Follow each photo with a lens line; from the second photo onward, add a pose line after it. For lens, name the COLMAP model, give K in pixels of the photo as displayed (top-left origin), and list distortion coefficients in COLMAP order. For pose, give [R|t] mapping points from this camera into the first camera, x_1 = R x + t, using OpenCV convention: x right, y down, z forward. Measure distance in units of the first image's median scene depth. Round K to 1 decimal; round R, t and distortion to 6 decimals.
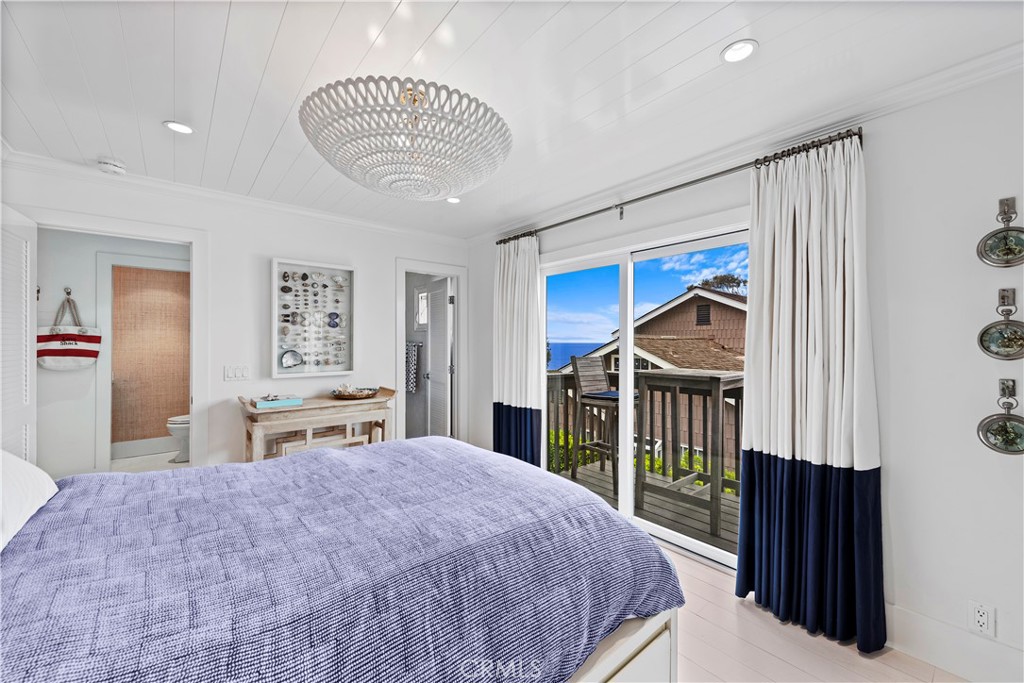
lens RADIAL K [[394.7, 0, 516.5], [0, 394.7, 343.8], [0, 0, 1]] dist [0.001918, -0.000130]
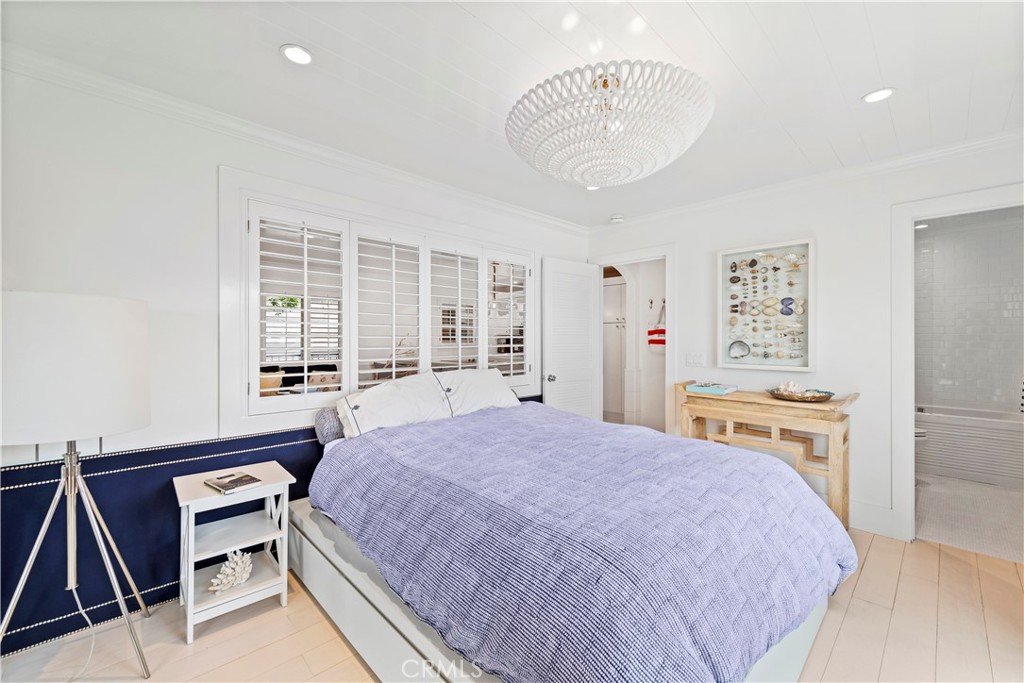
lens RADIAL K [[420.8, 0, 530.1], [0, 420.8, 343.6], [0, 0, 1]] dist [-0.000895, -0.000131]
pose [[0.077210, 0.011573, -0.996948, 0.435041], [-0.006711, 0.999916, 0.011087, 0.015298], [0.996992, 0.005835, 0.077281, 0.398241]]
